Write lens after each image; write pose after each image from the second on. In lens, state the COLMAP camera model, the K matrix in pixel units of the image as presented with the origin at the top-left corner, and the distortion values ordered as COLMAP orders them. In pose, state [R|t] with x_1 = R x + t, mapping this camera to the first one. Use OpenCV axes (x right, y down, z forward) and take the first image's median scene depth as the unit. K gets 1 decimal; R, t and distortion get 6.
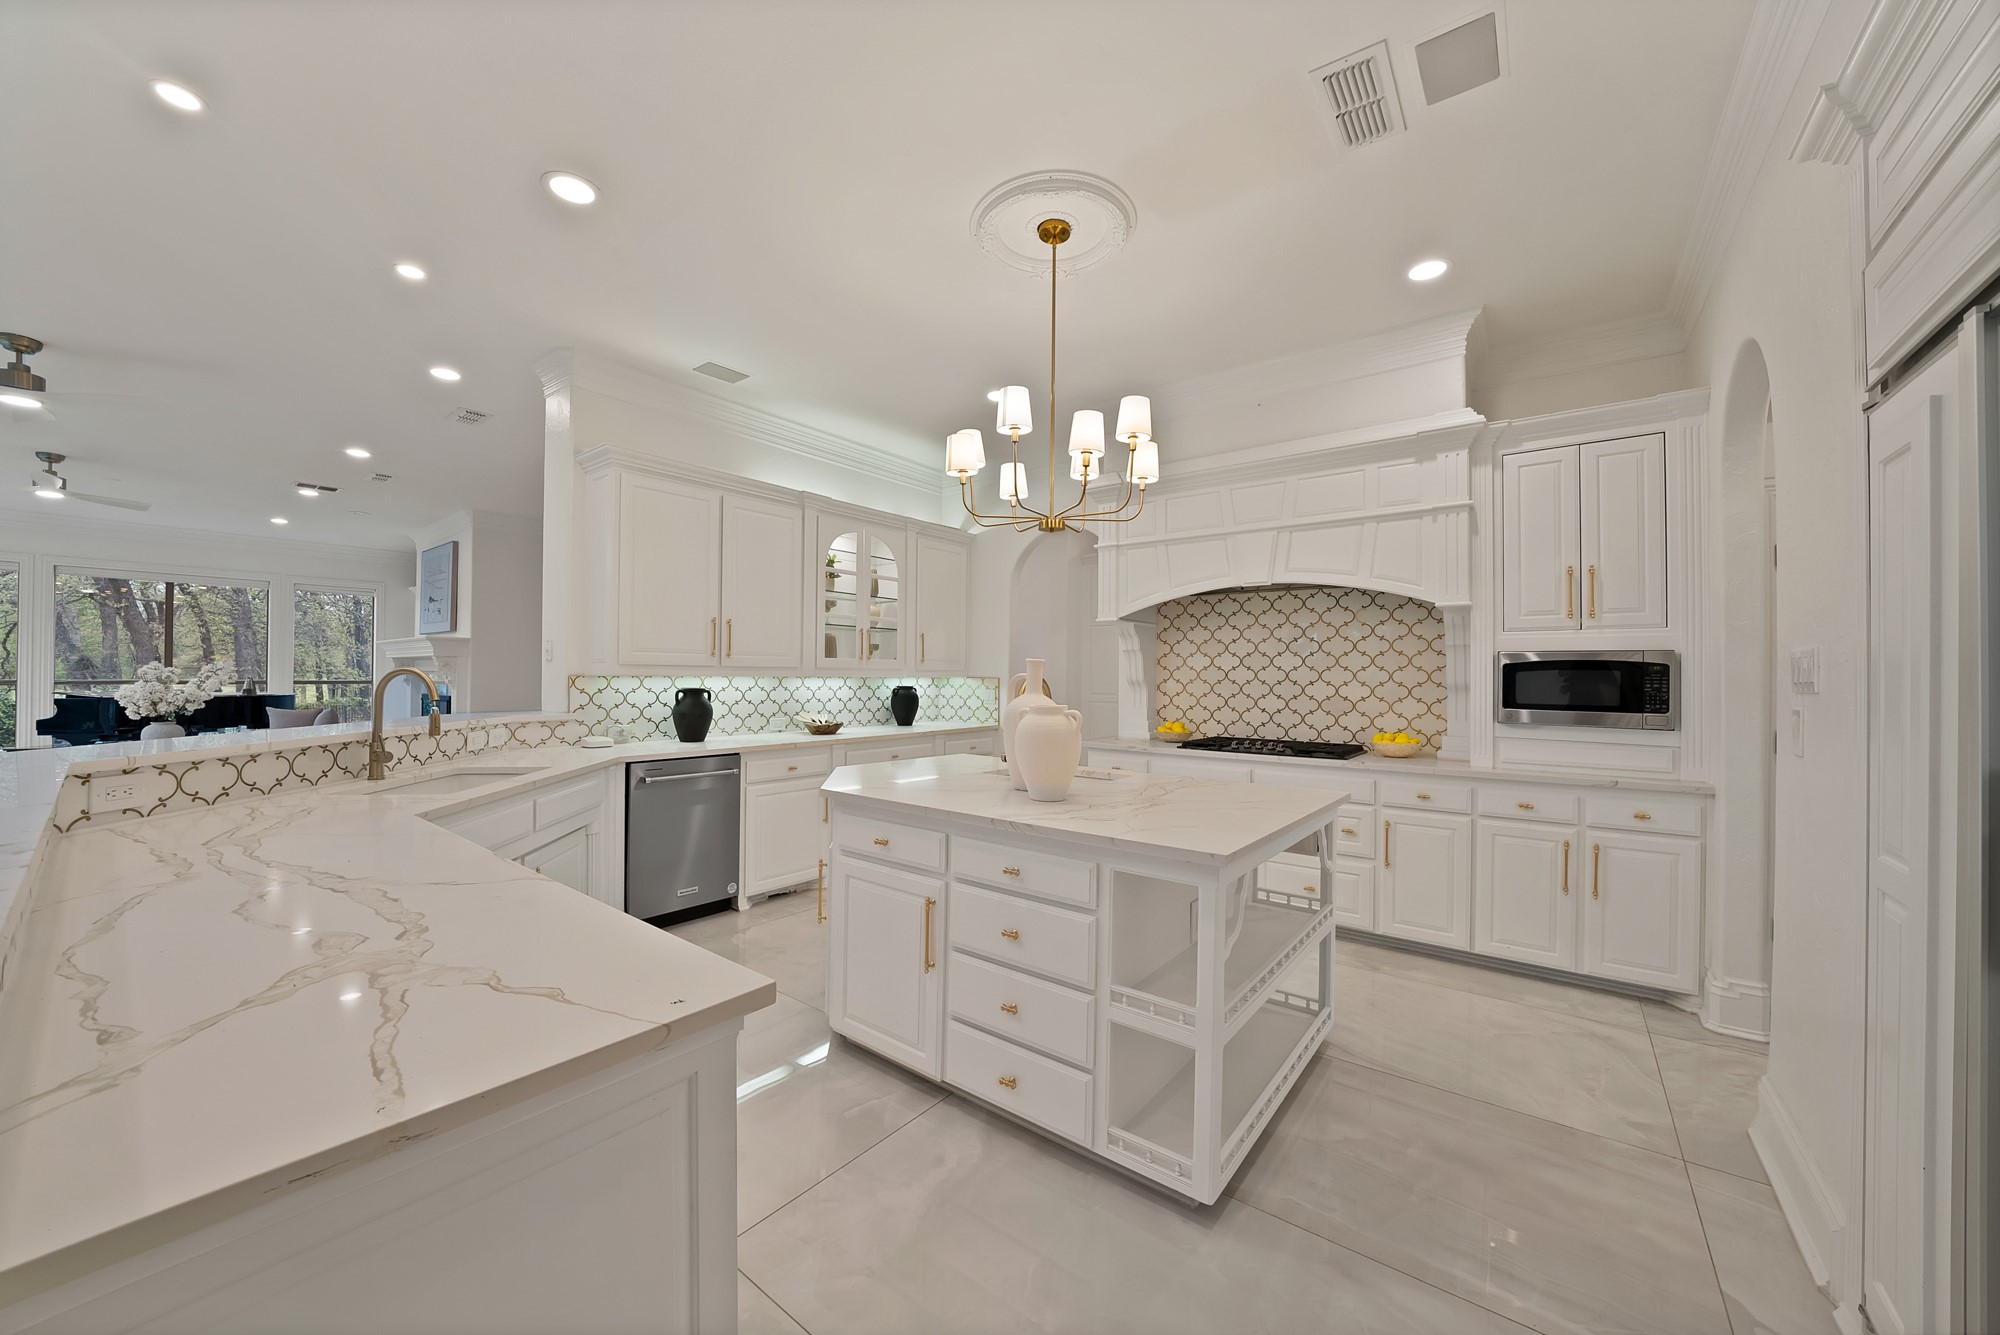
lens RADIAL K [[722.8, 0, 994.5], [0, 722.8, 666.1], [0, 0, 1]] dist [-0.013056, -0.000044]
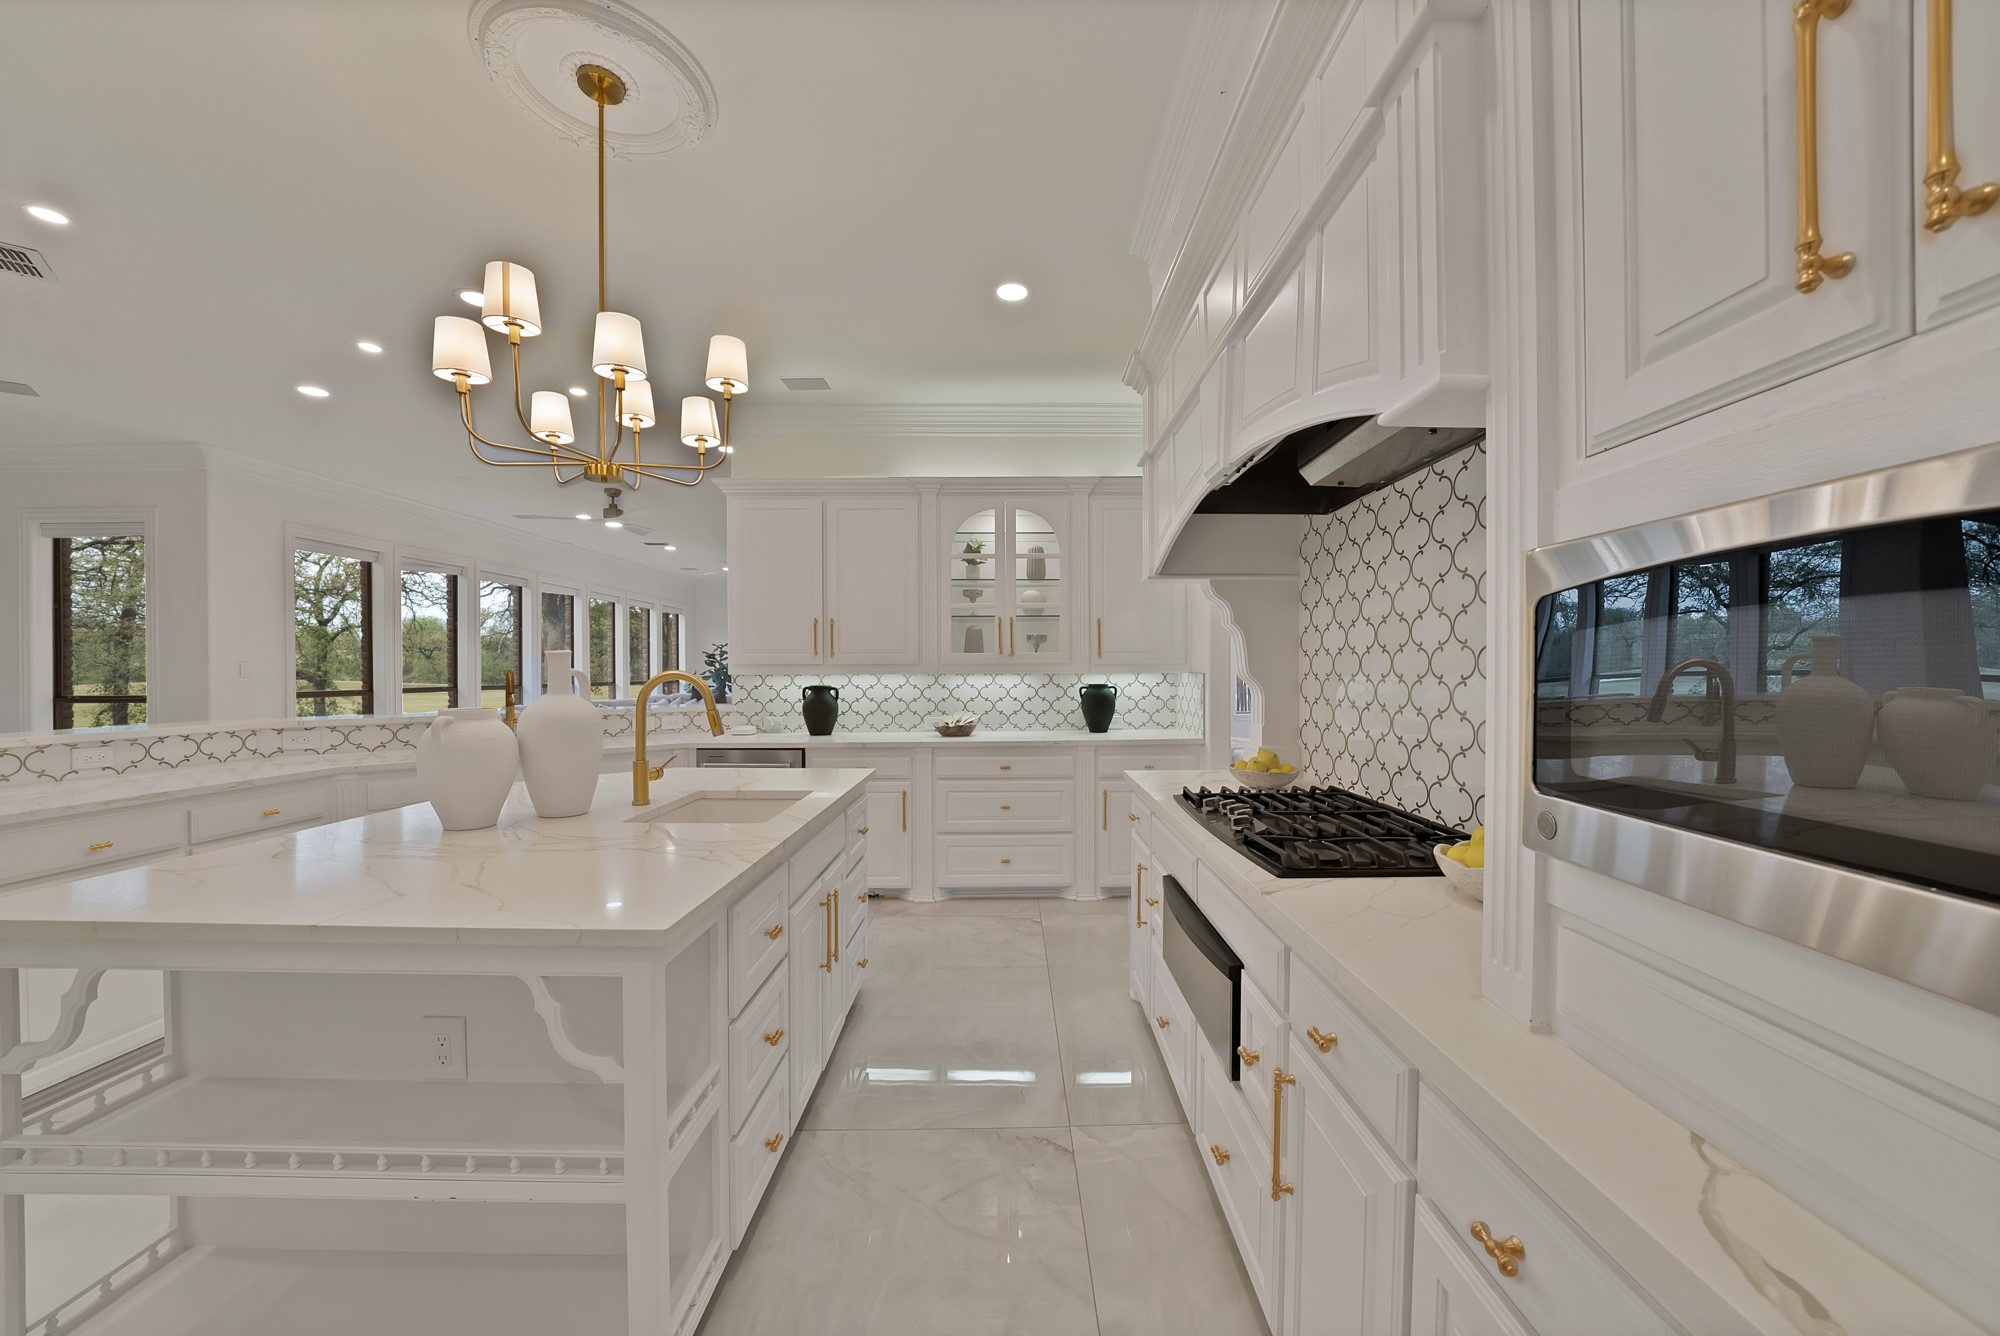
lens RADIAL K [[722.8, 0, 1005.8], [0, 722.8, 678.3], [0, 0, 1]] dist [-0.013056, -0.000044]
pose [[0.618173, -0.003113, -0.786036, 0.543398], [0.020491, 0.999716, 0.012156, 0.010913], [0.785775, -0.023622, 0.618062, 0.492554]]
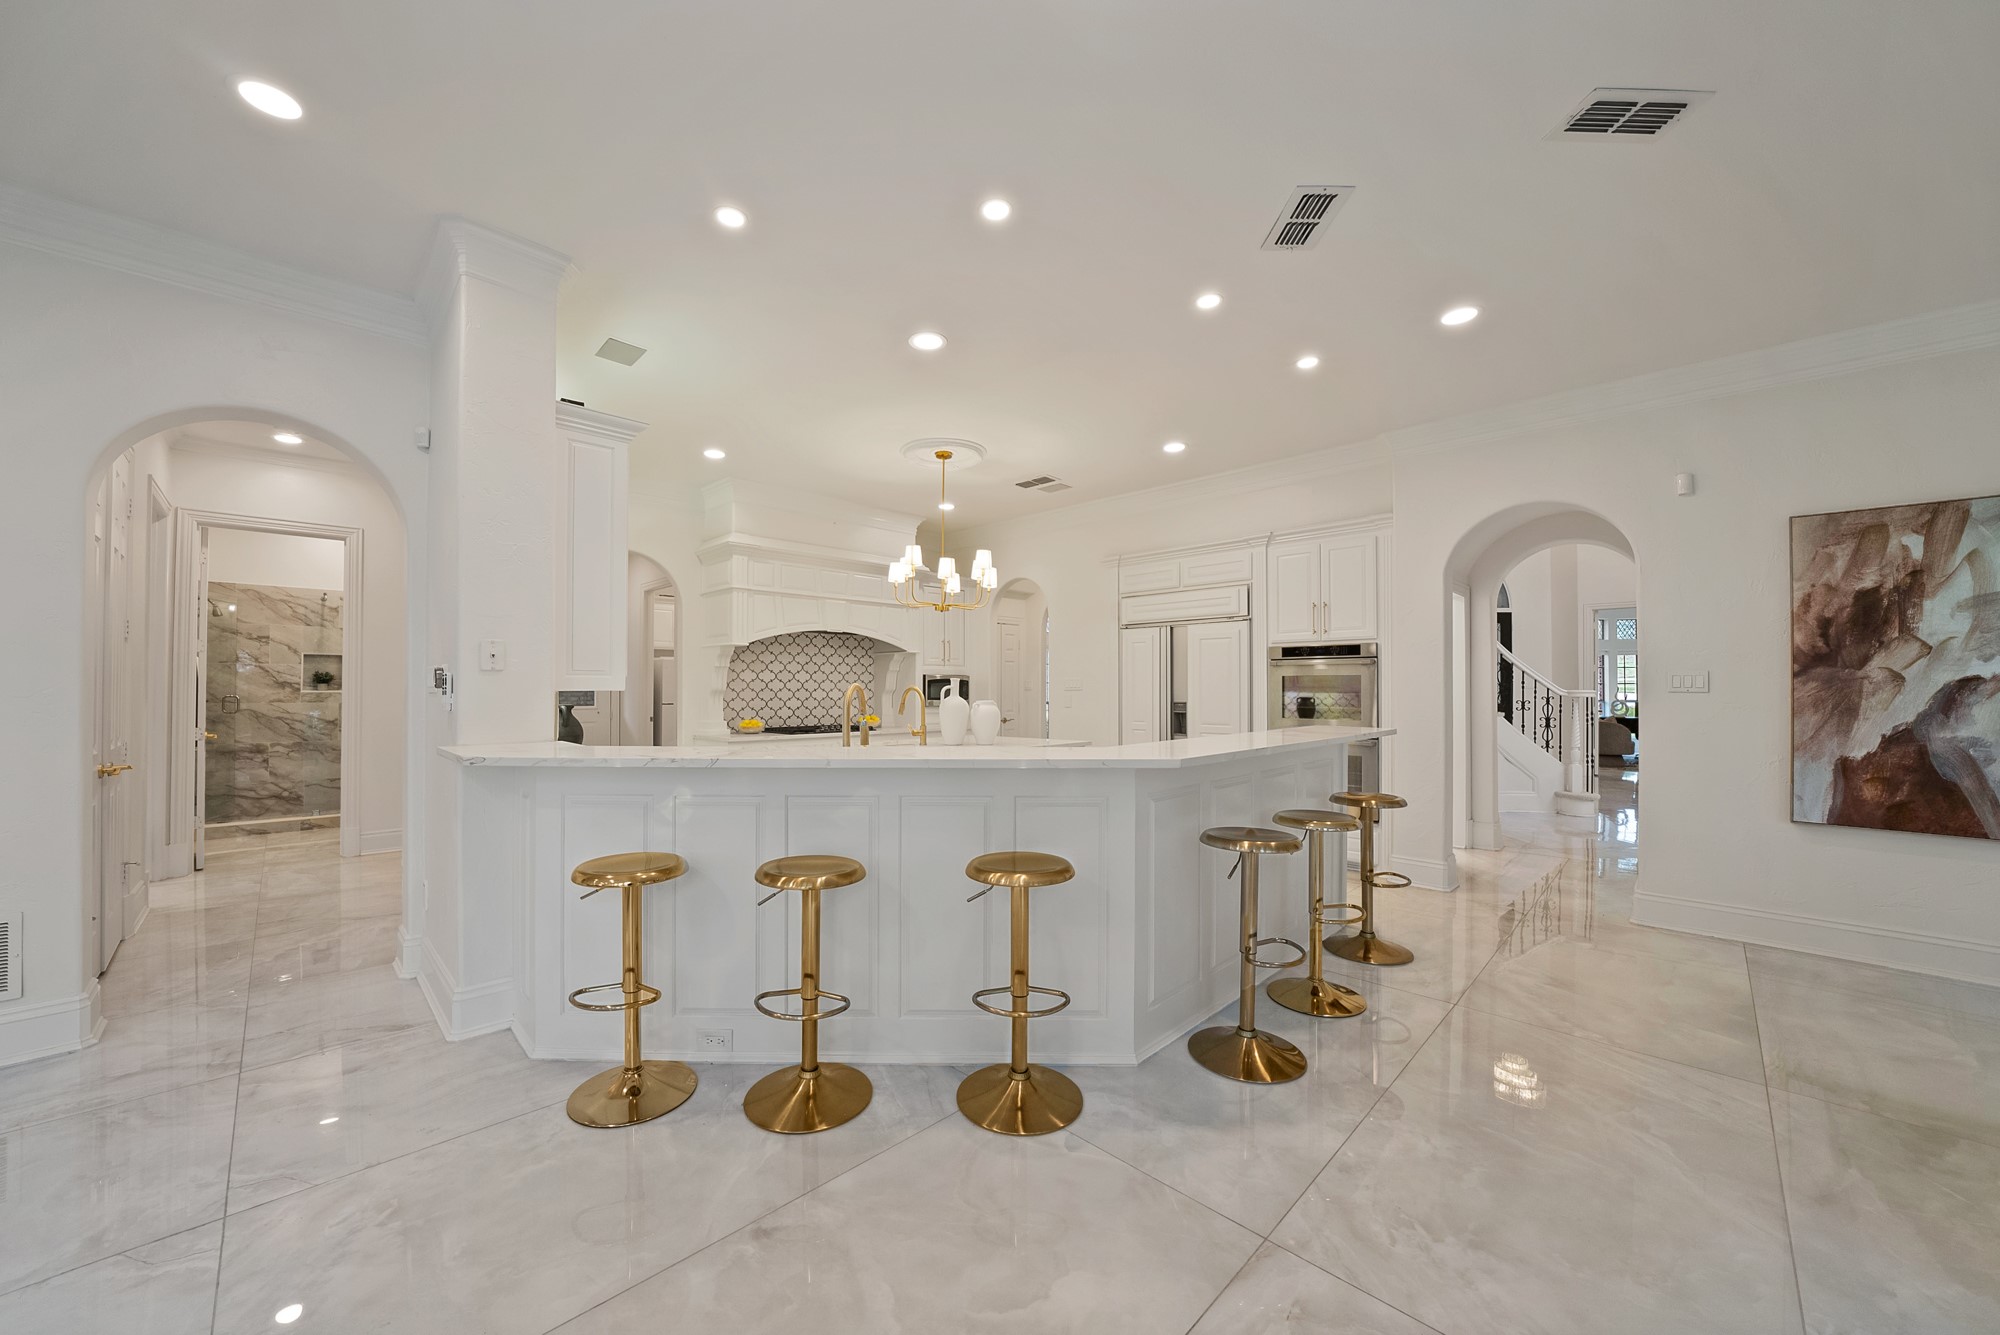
lens RADIAL K [[722.8, 0, 999.6], [0, 722.8, 681.2], [0, 0, 1]] dist [-0.013056, -0.000044]
pose [[0.109059, 0.002621, 0.994032, -1.044050], [-0.012430, 0.999922, -0.001272, 0.000639], [-0.993958, -0.012217, 0.109083, 0.365759]]
